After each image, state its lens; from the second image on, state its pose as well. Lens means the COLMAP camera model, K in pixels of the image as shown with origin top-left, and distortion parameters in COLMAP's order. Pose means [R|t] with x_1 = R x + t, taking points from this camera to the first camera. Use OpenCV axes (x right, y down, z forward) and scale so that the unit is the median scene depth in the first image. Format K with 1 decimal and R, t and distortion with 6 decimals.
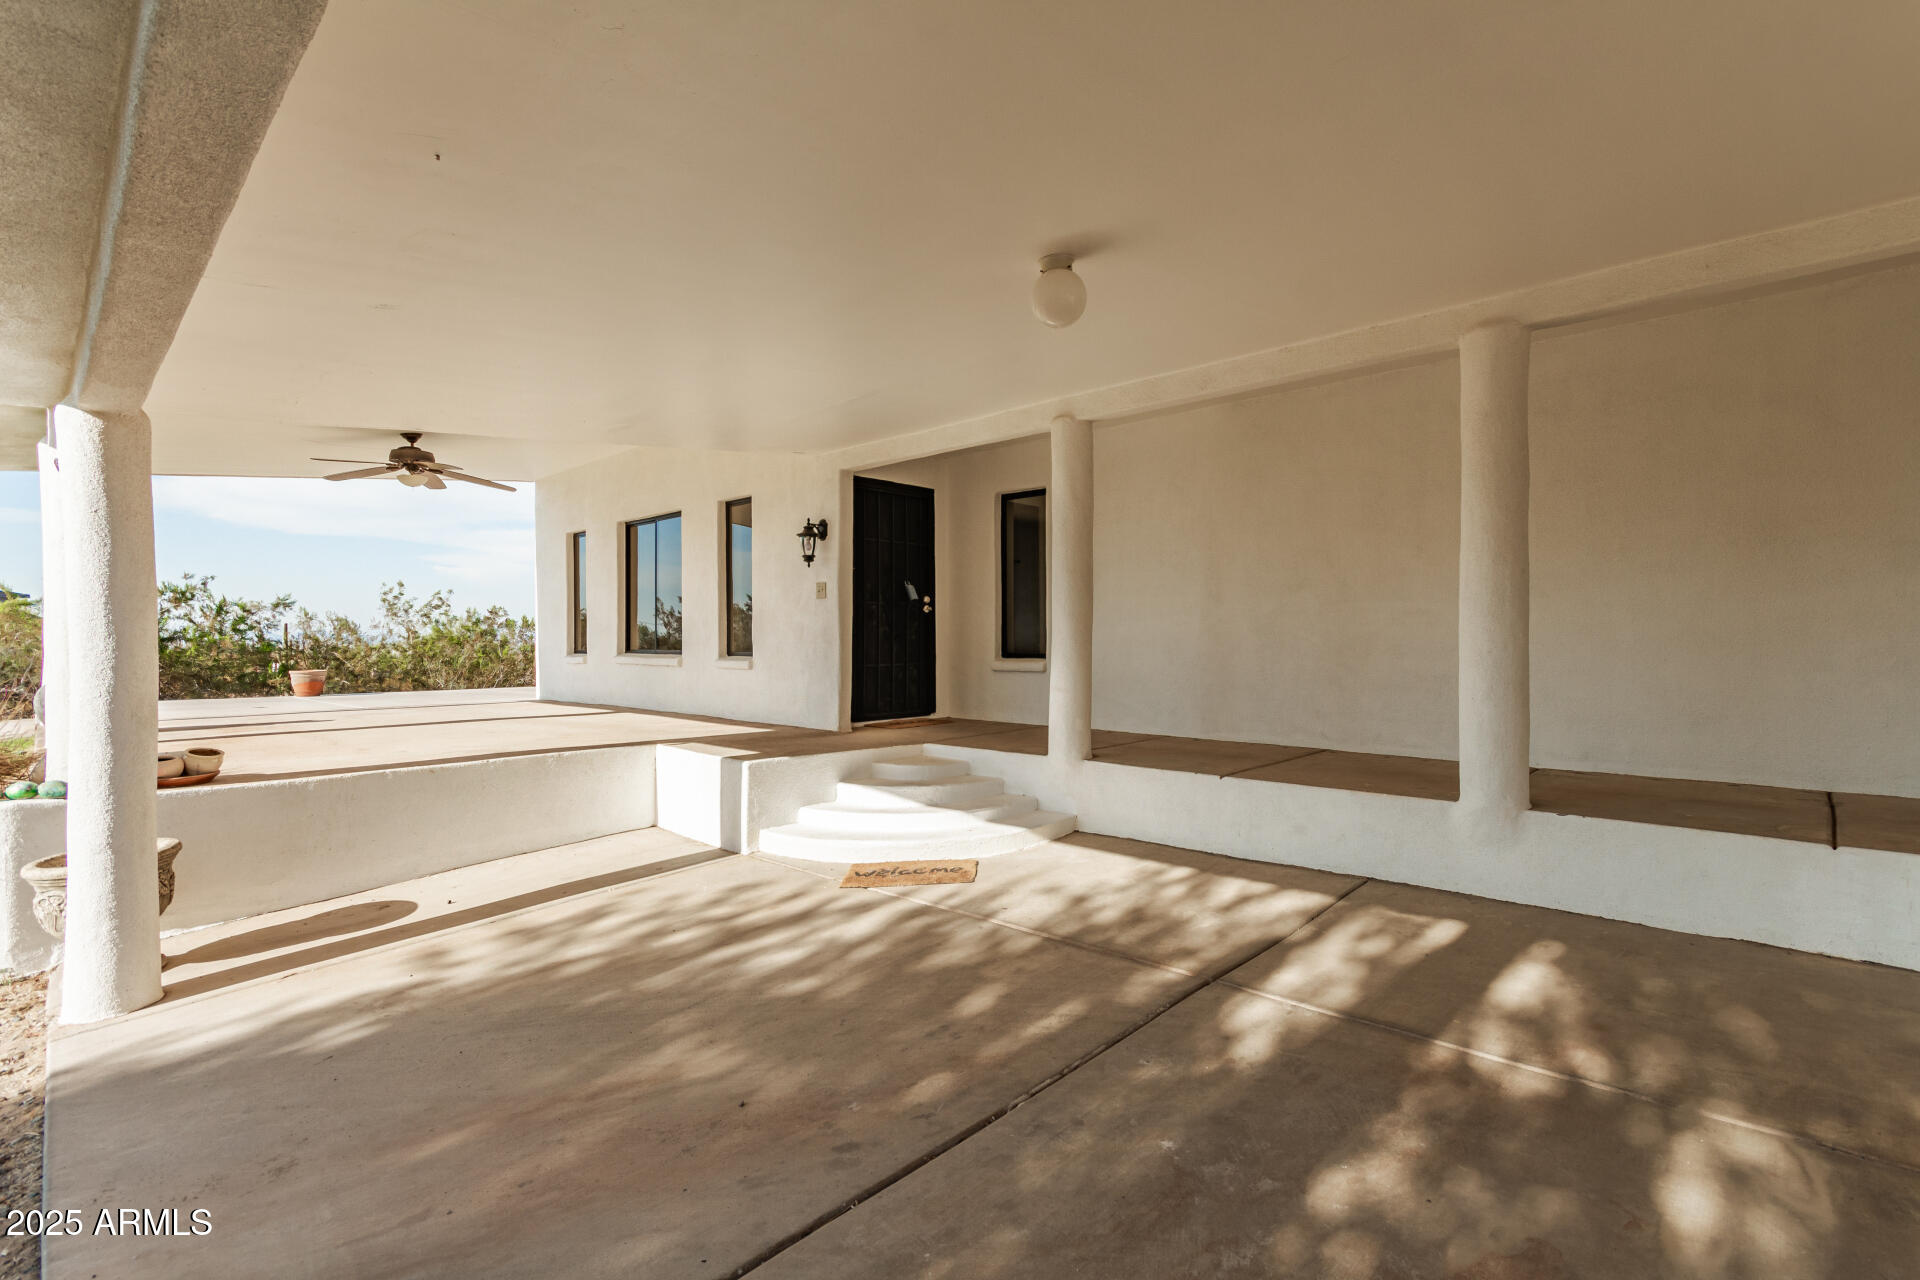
lens RADIAL K [[900.1, 0, 970.3], [0, 900.1, 638.0], [0, 0, 1]] dist [0.005645, 0.000623]
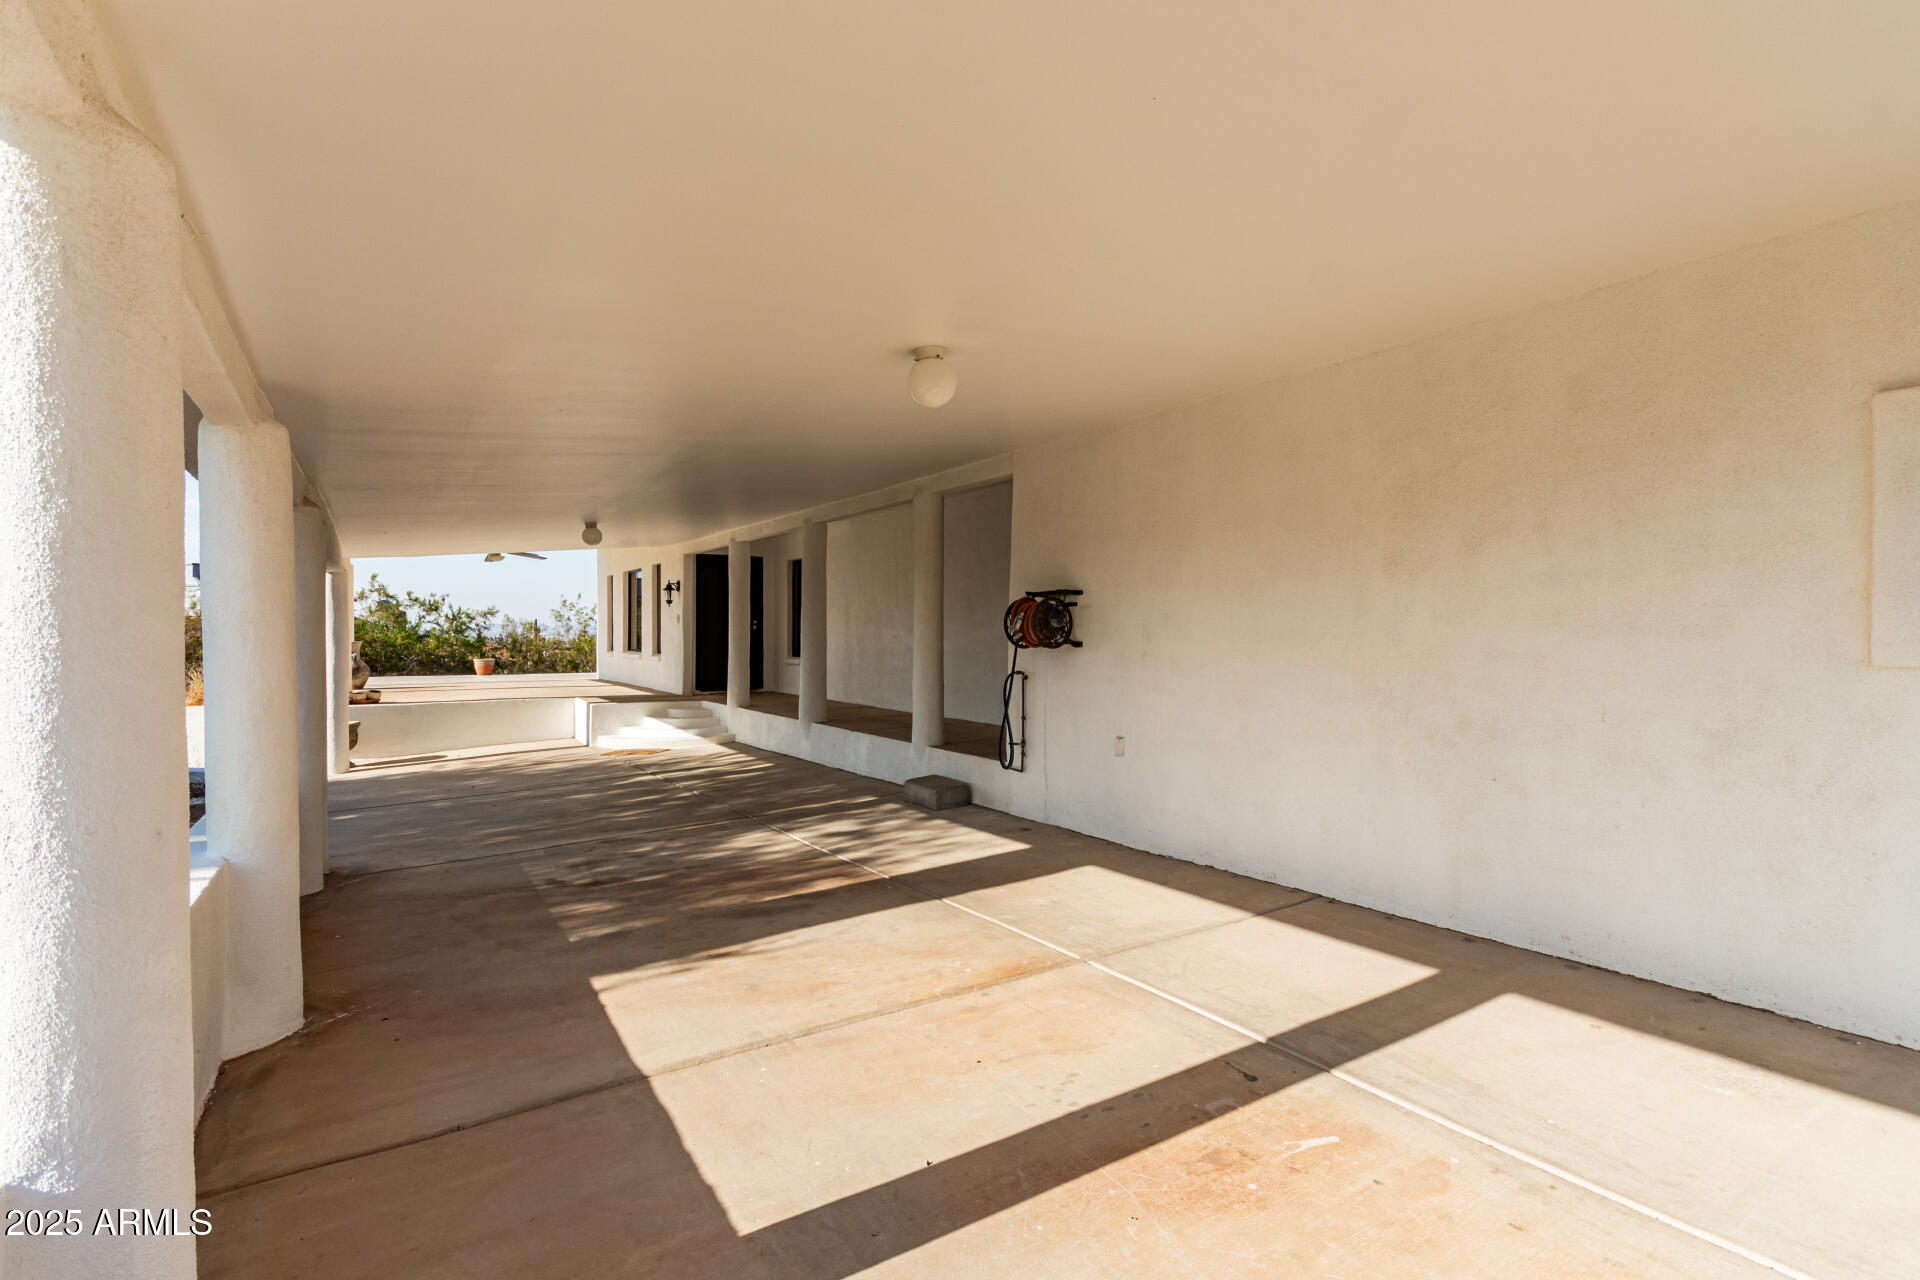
lens RADIAL K [[900.1, 0, 949.8], [0, 900.1, 638.3], [0, 0, 1]] dist [0.005645, 0.000623]
pose [[0.973714, 0.008643, -0.227609, 0.716226], [-0.007812, 0.999959, 0.004554, -0.023185], [0.227639, -0.002657, 0.973742, -0.598990]]
